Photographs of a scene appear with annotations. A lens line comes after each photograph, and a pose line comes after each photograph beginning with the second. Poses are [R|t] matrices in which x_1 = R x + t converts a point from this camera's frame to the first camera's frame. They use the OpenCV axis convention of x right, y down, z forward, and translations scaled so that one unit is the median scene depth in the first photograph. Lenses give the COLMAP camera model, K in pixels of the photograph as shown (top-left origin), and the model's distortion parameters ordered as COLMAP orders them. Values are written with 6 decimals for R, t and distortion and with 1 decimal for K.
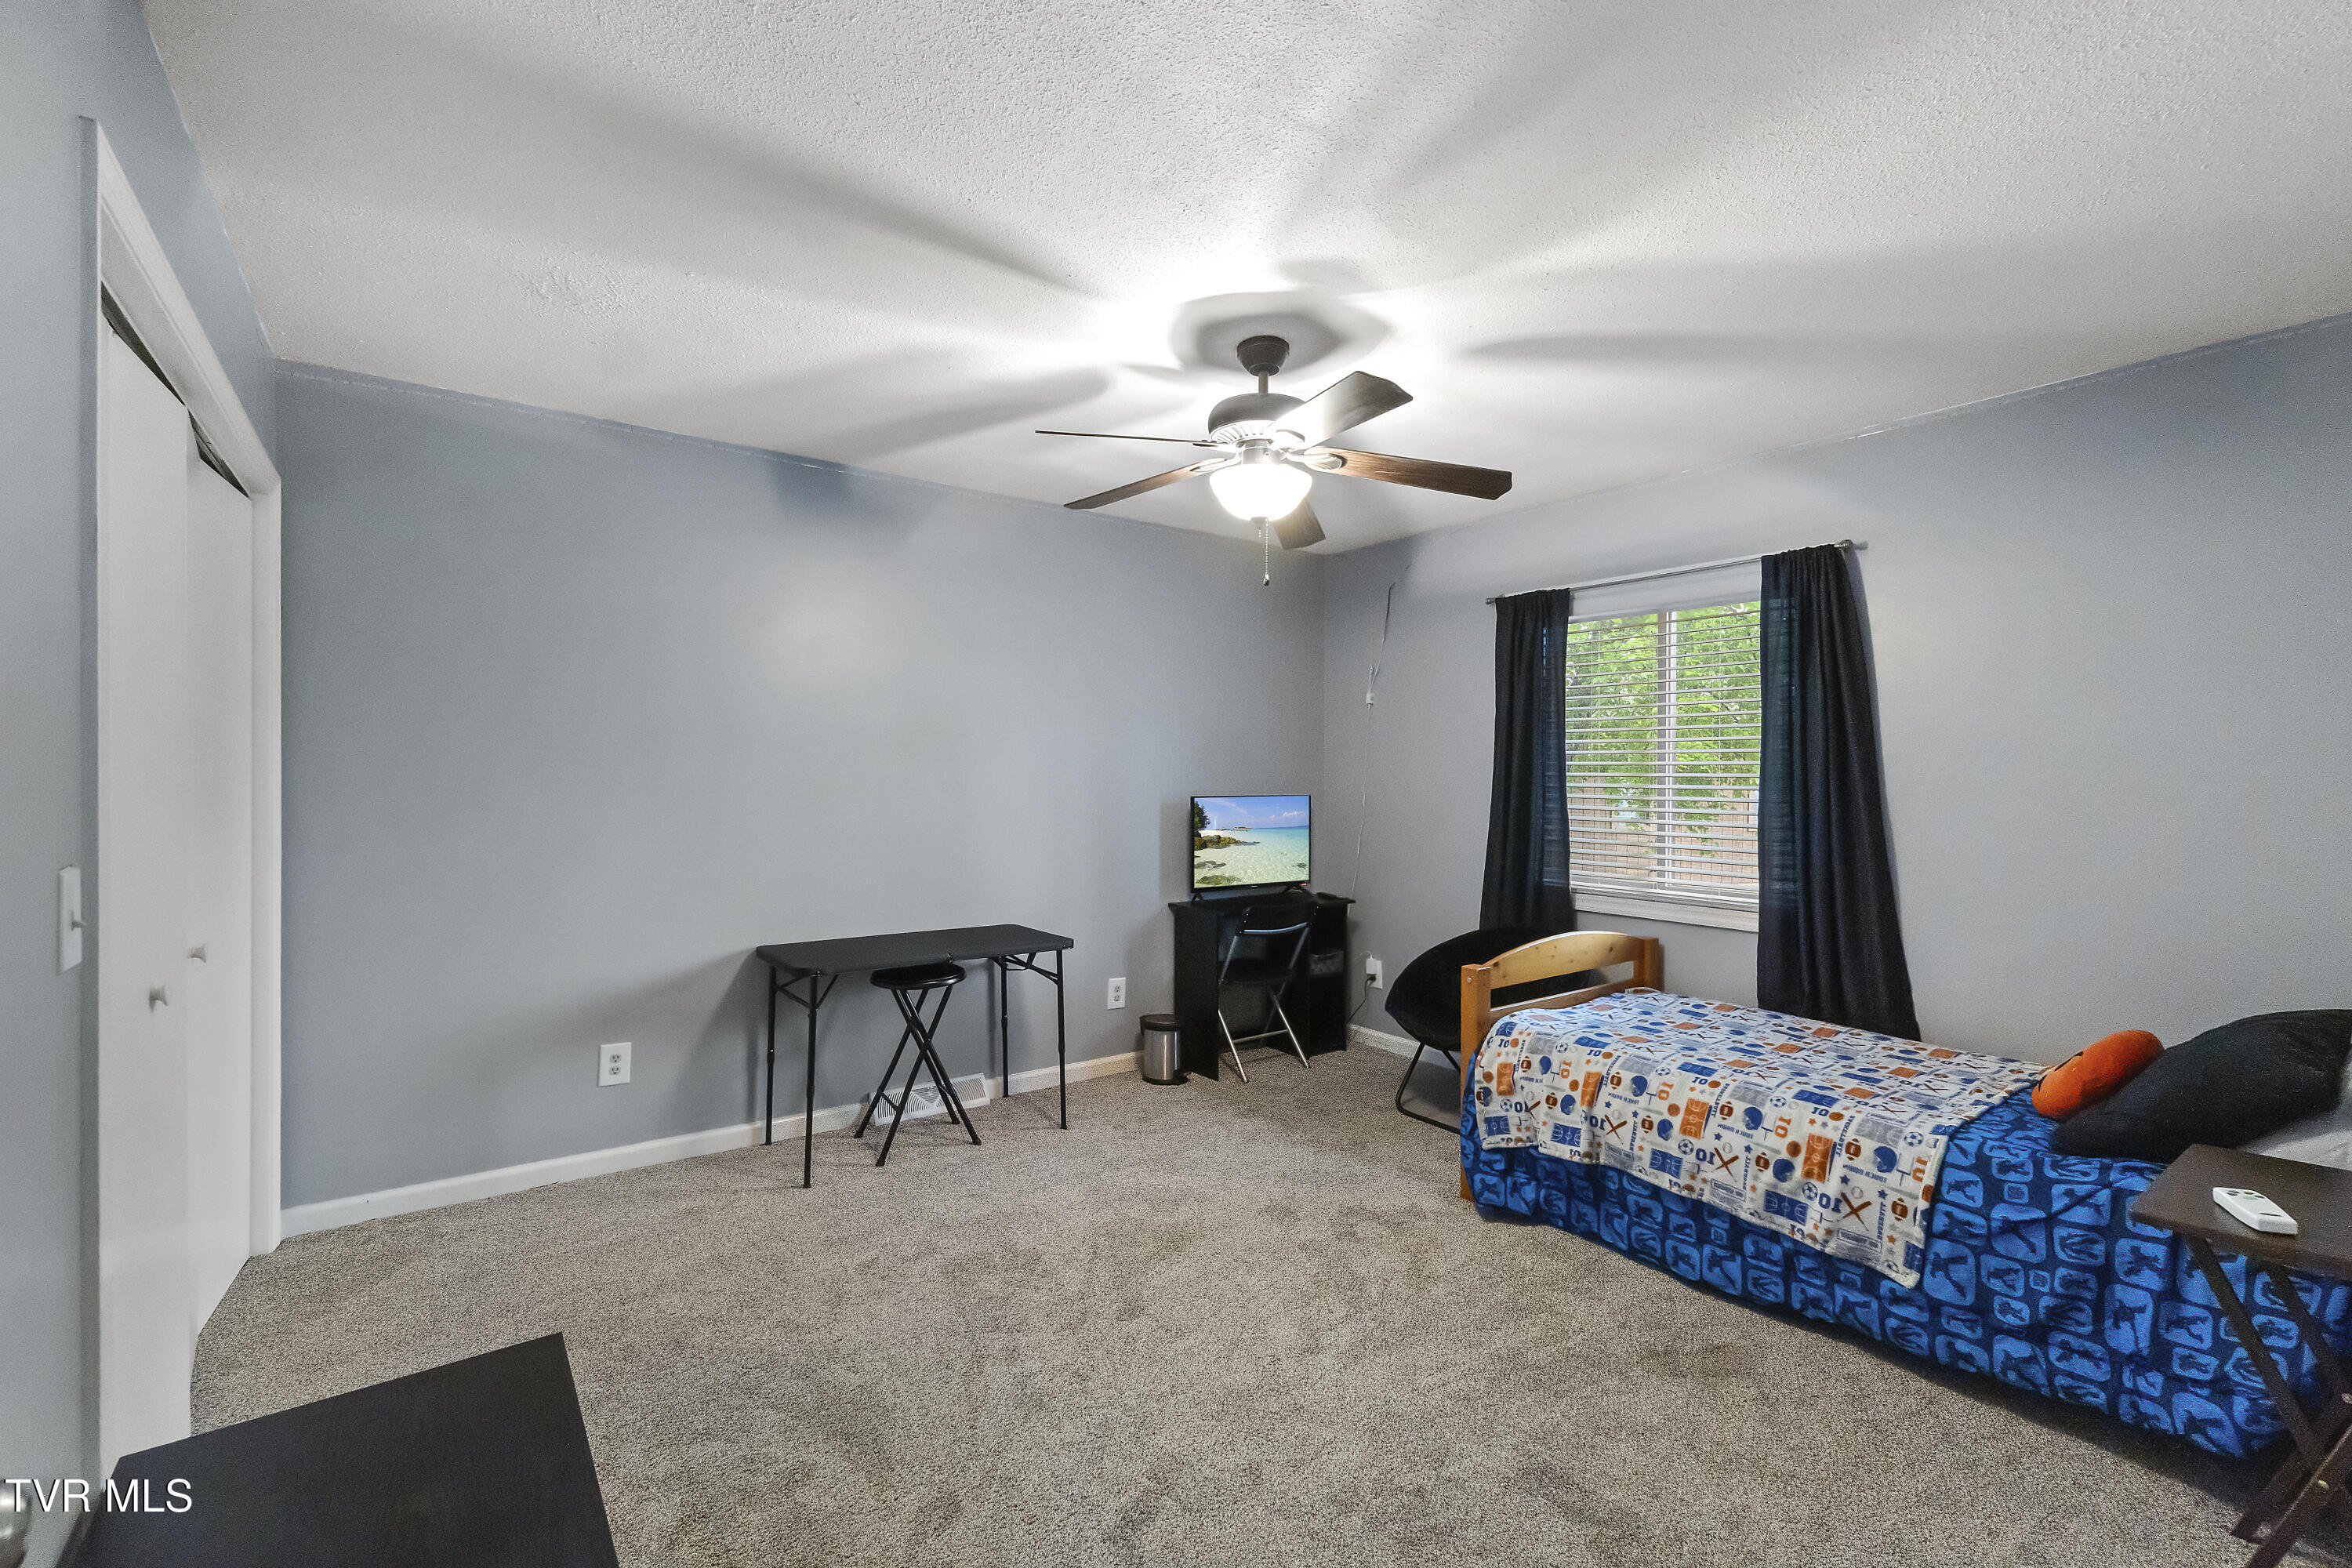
lens RADIAL K [[1018.0, 0, 1169.2], [0, 1018.0, 766.3], [0, 0, 1]] dist [-0.001114, 0.000231]
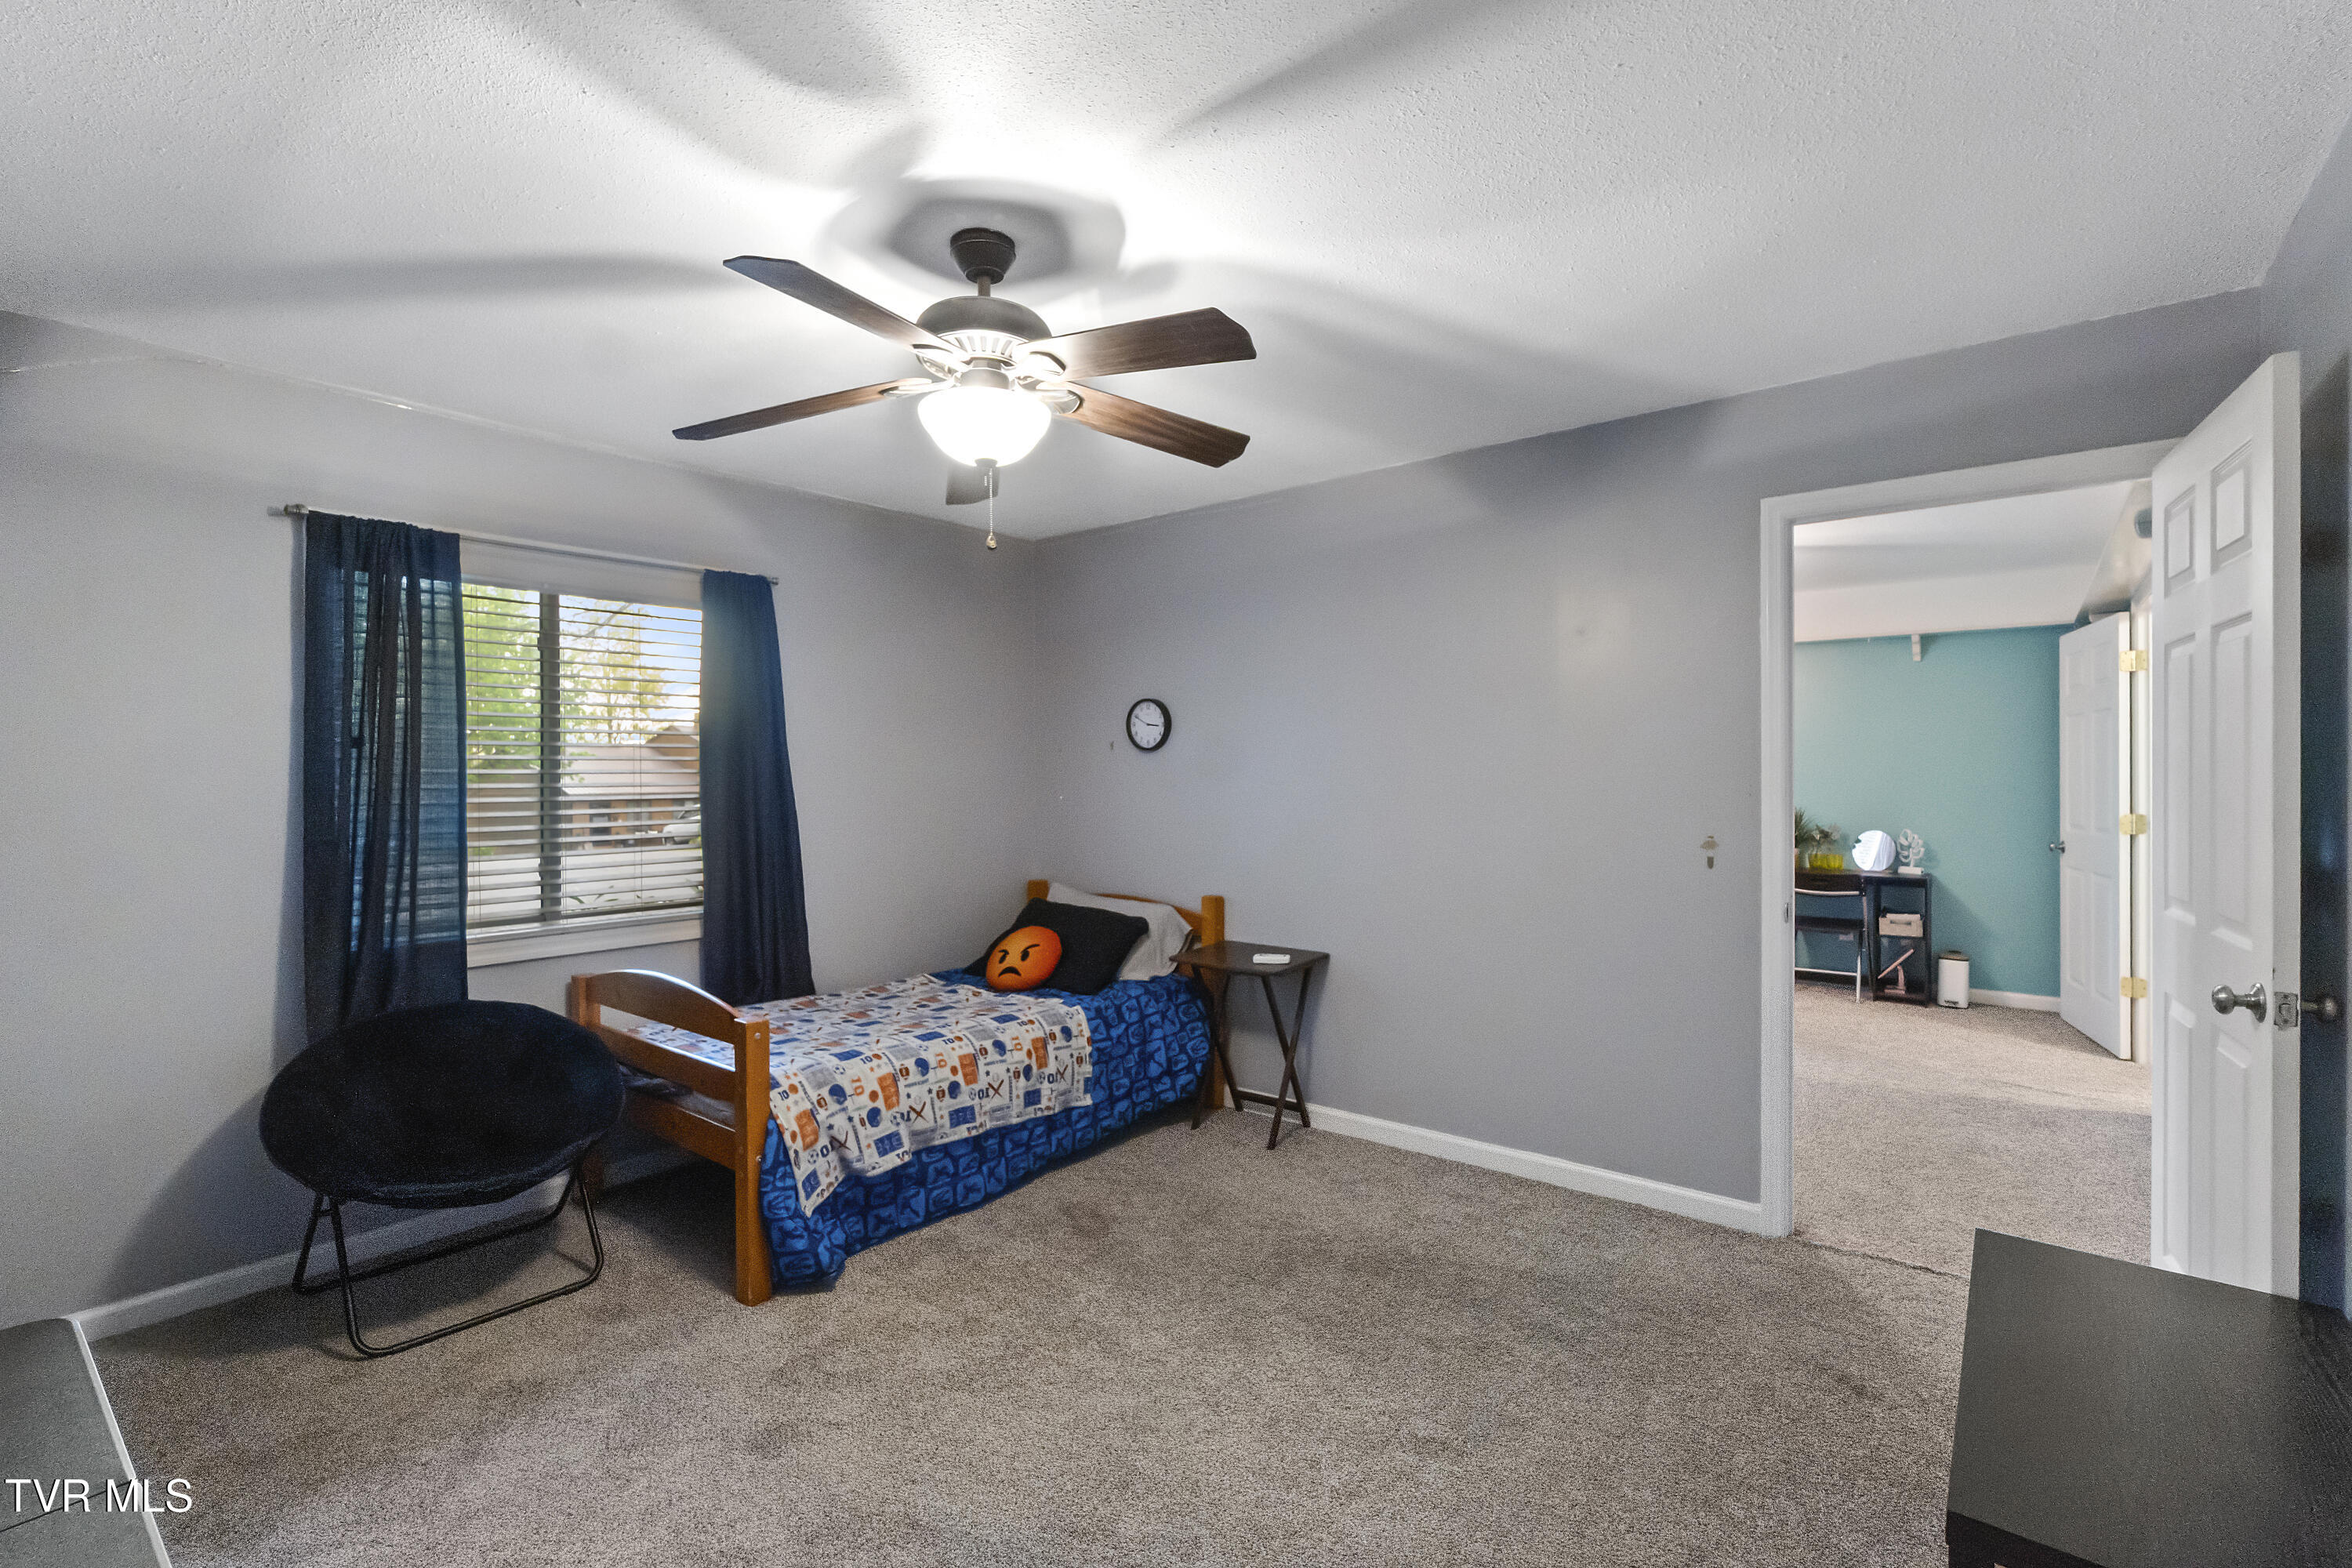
lens RADIAL K [[1052.2, 0, 1179.2], [0, 1052.2, 771.6], [0, 0, 1]] dist [-0.000755, 0.000216]
pose [[-0.255864, -0.001843, 0.966711, -0.743897], [0.000012, 0.999998, 0.001910, -0.006036], [-0.966713, 0.000500, -0.255863, 1.079746]]
